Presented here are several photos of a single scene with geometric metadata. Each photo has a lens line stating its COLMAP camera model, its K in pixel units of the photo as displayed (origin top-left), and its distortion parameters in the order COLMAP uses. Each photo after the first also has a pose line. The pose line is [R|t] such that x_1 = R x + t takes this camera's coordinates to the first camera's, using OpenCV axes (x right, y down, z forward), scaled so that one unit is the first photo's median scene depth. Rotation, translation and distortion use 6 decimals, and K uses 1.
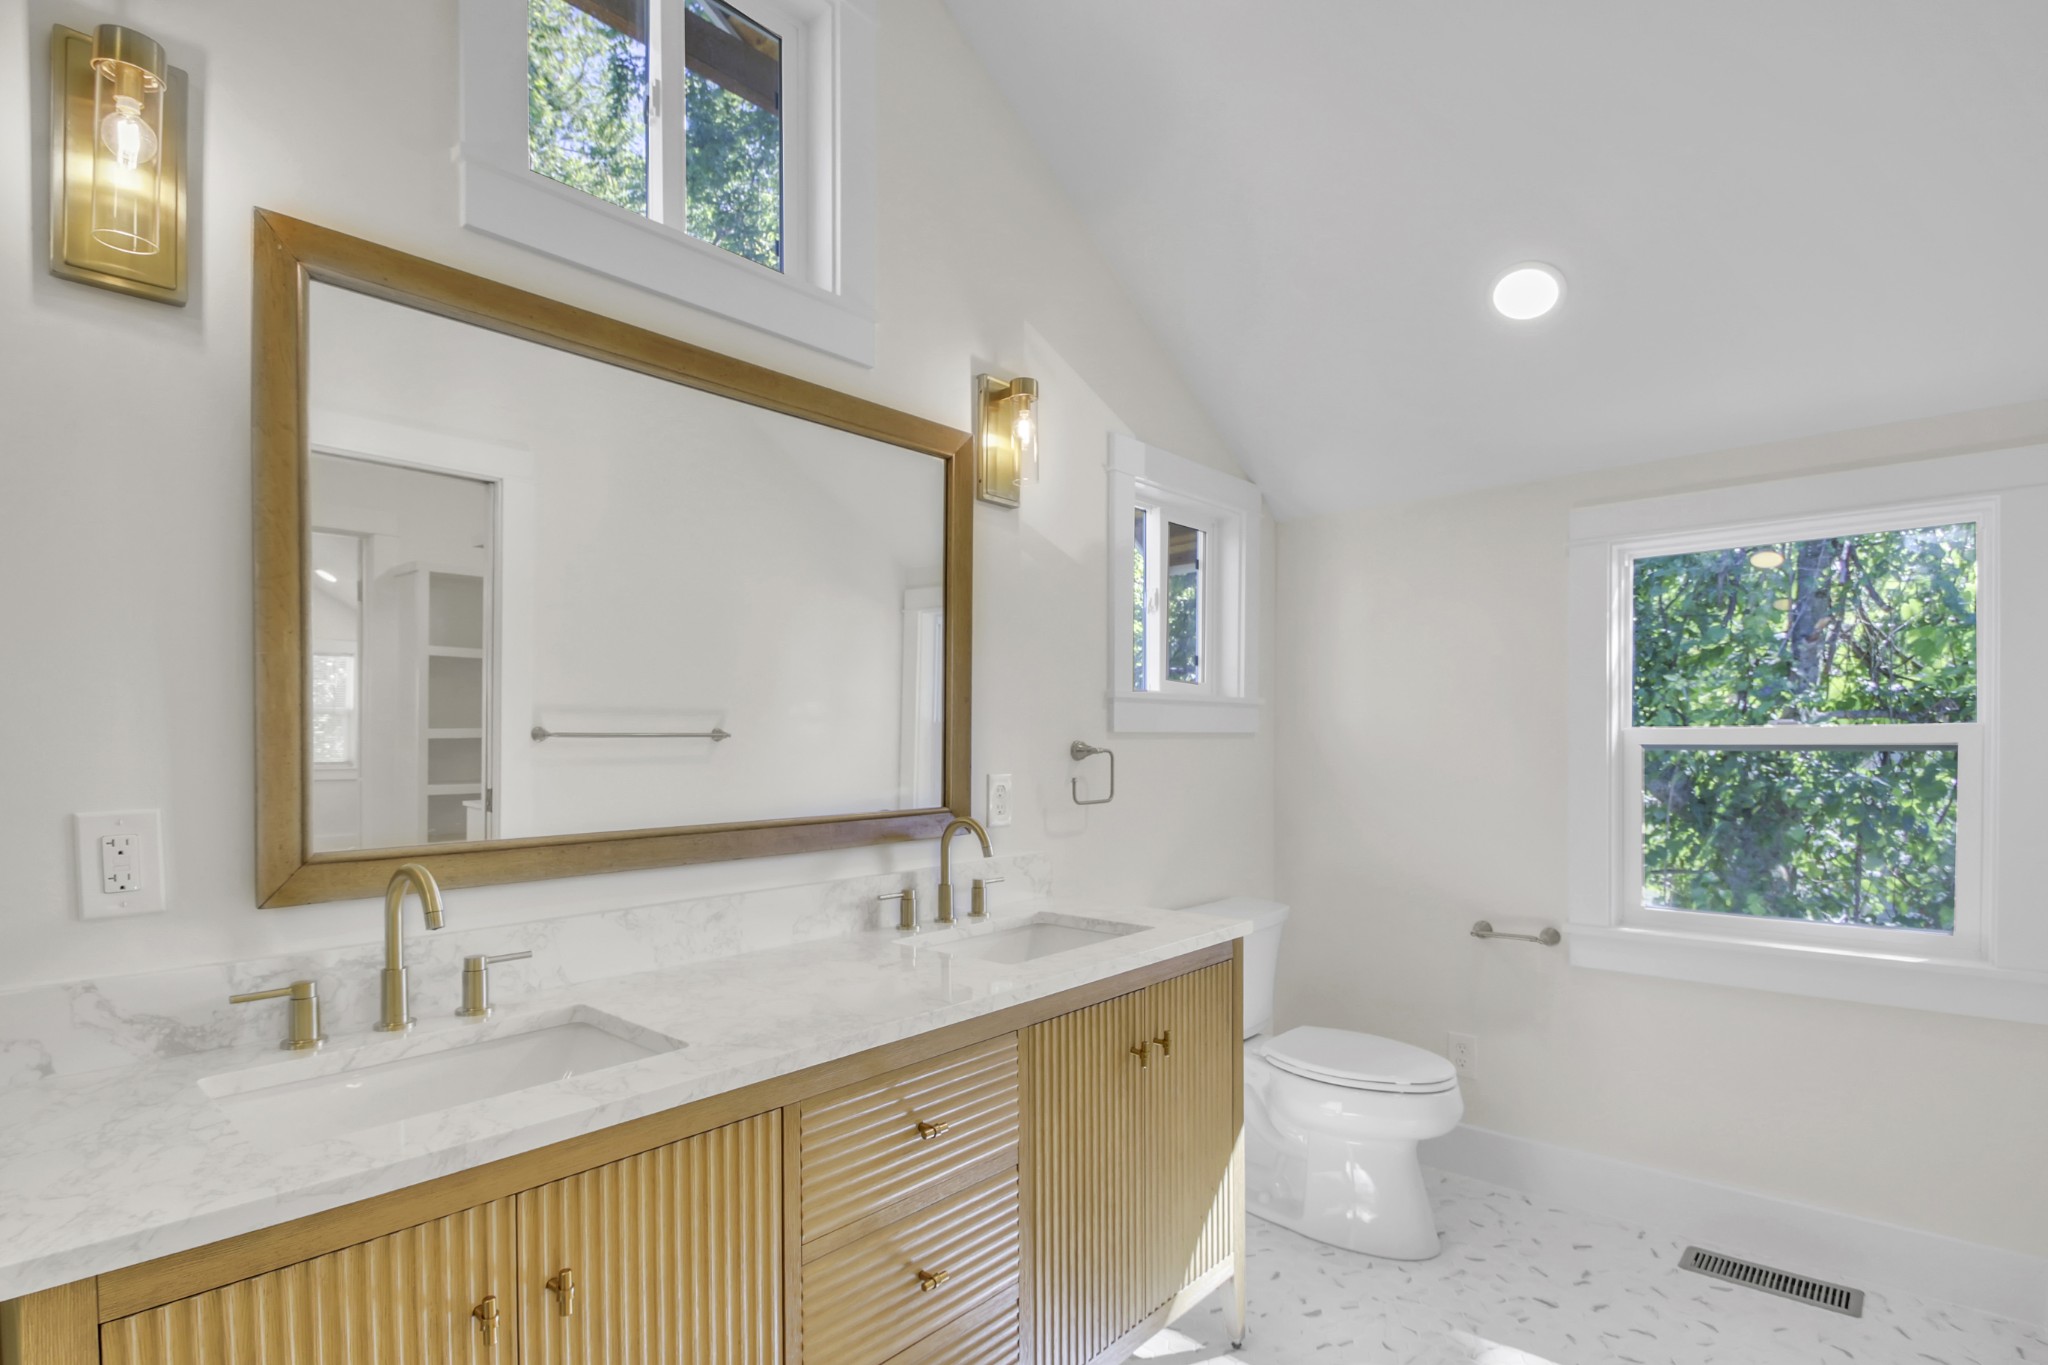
lens RADIAL K [[1018.6, 0, 1017.0], [0, 1018.6, 743.7], [0, 0, 1]] dist [-0.001095, -0.006648]
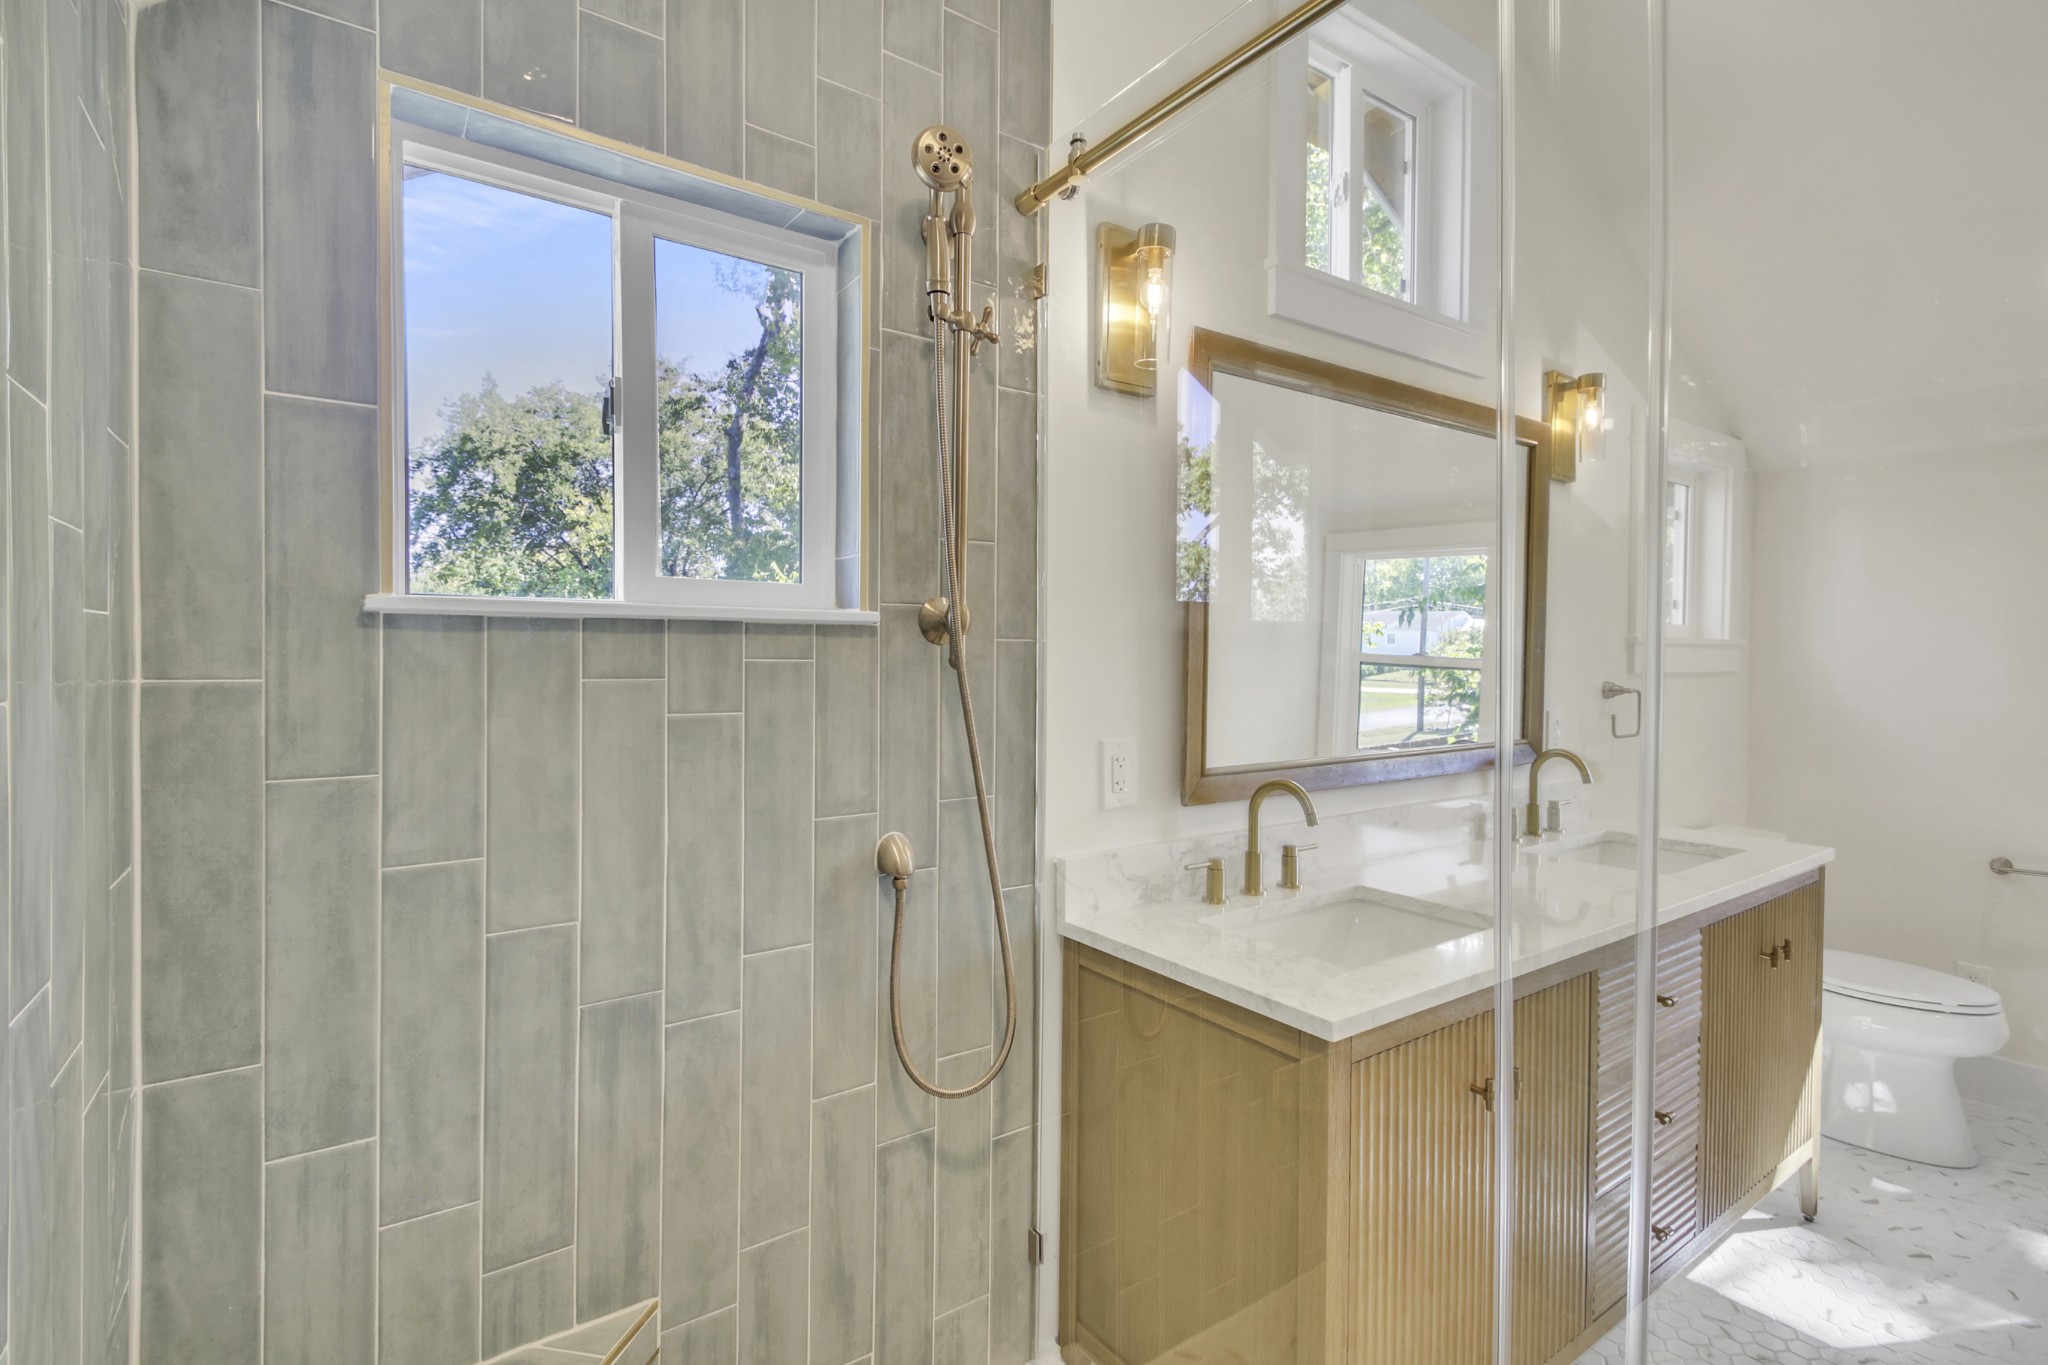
lens RADIAL K [[965.0, 0, 1026.9], [0, 965.0, 656.3], [0, 0, 1]] dist [0.001504, -0.011018]
pose [[0.972792, 0.009647, -0.231479, -0.404143], [-0.009454, 0.999953, 0.001944, -0.033716], [0.231486, 0.000297, 0.972838, -0.251233]]
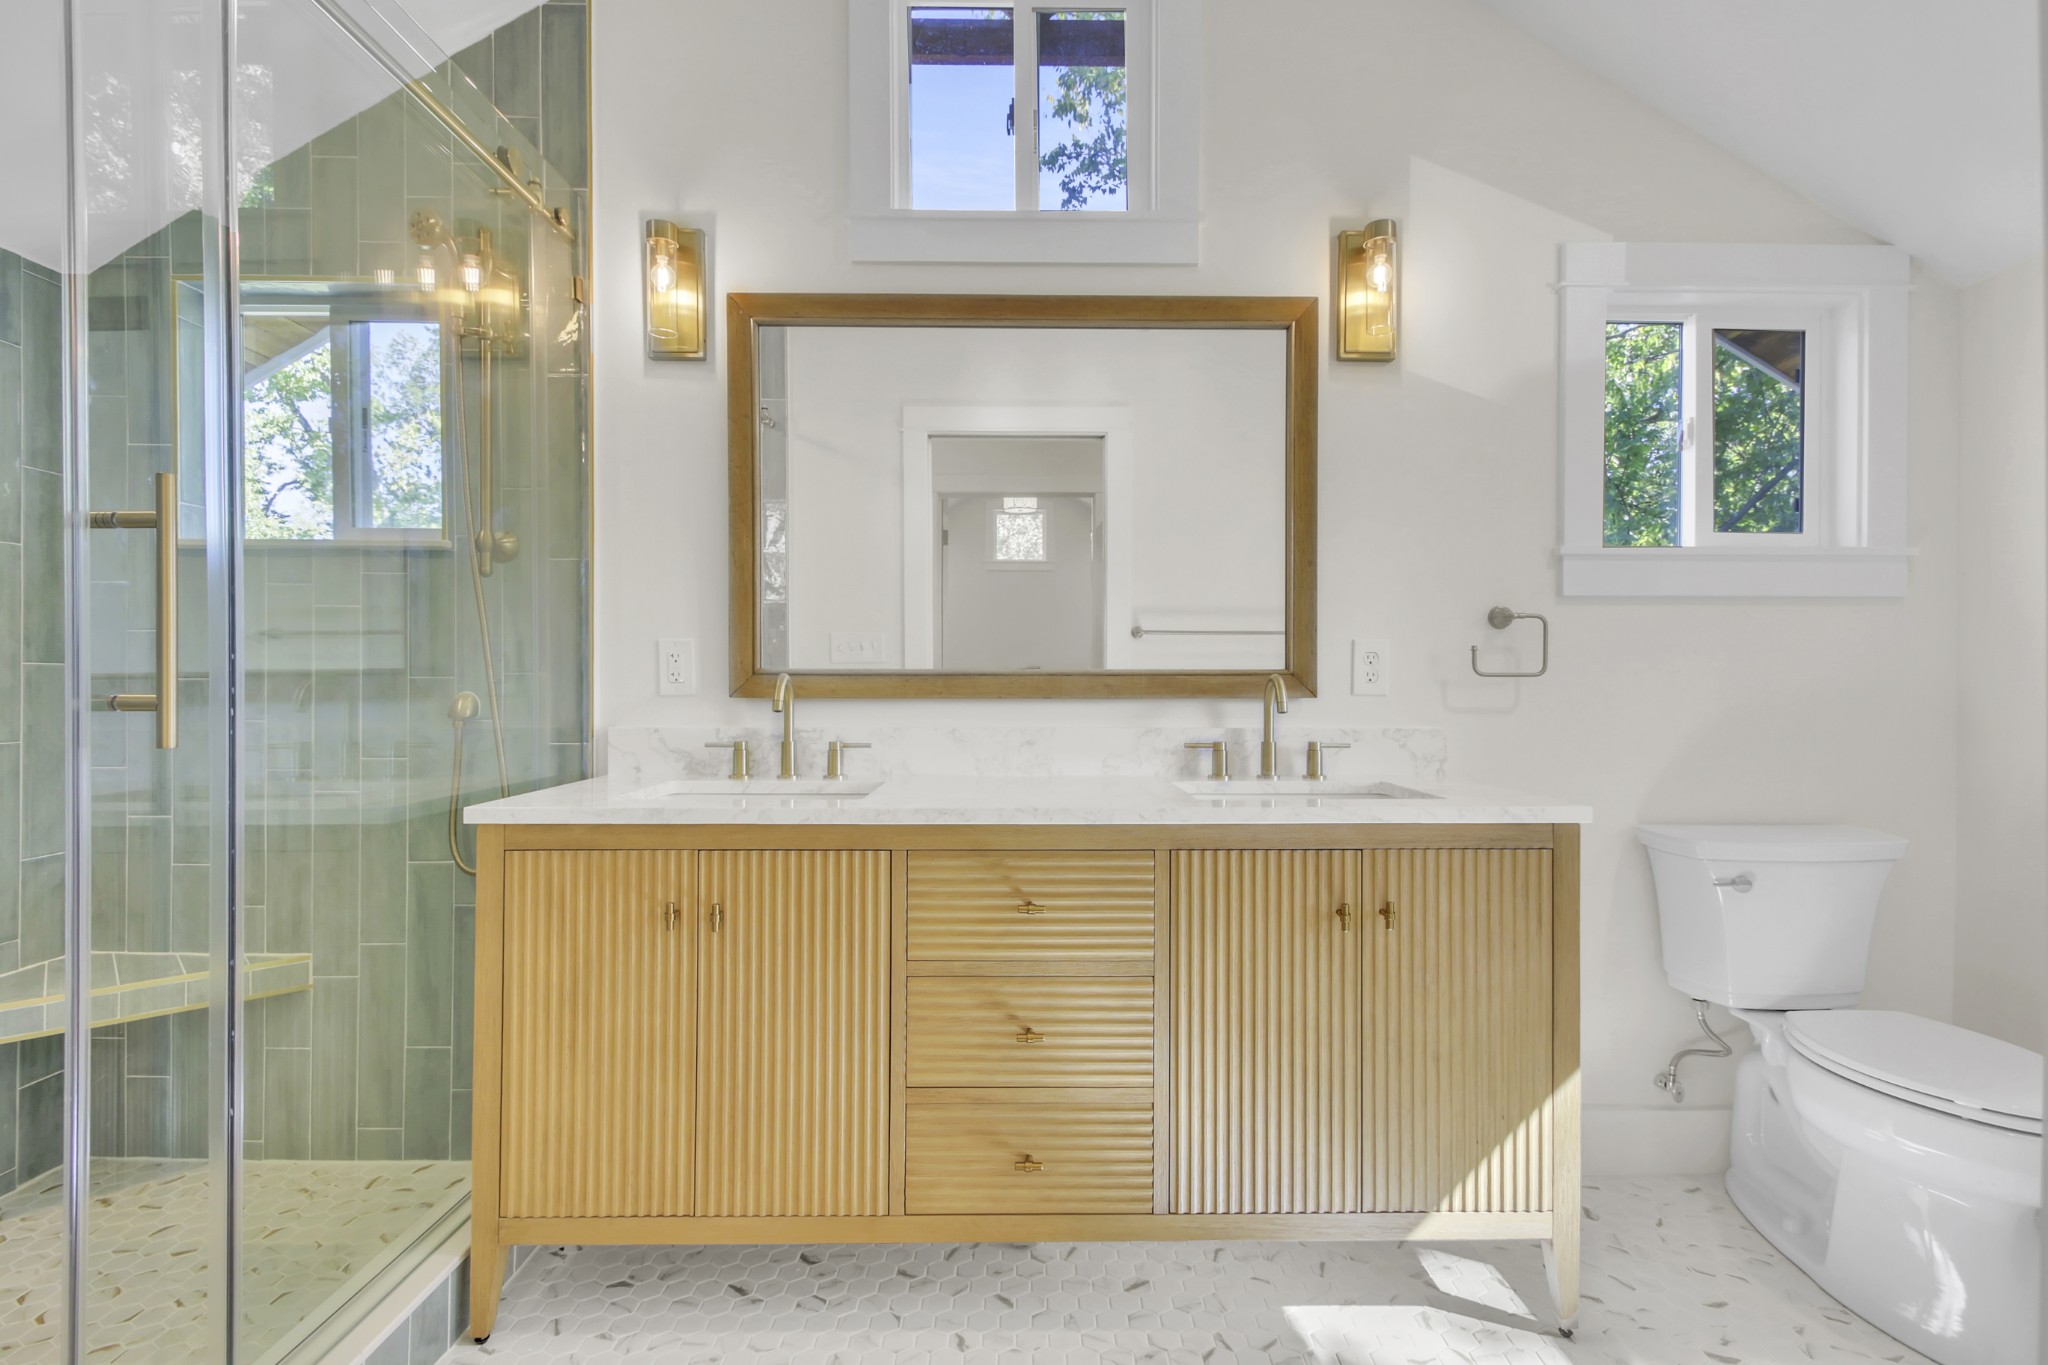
lens RADIAL K [[972.6, 0, 1033.1], [0, 972.6, 678.3], [0, 0, 1]] dist [0.002515, -0.013763]
pose [[0.667082, 0.003695, -0.744975, 0.519881], [-0.008854, 0.999956, -0.002969, 0.081366], [0.744932, 0.008577, 0.667086, 0.174854]]
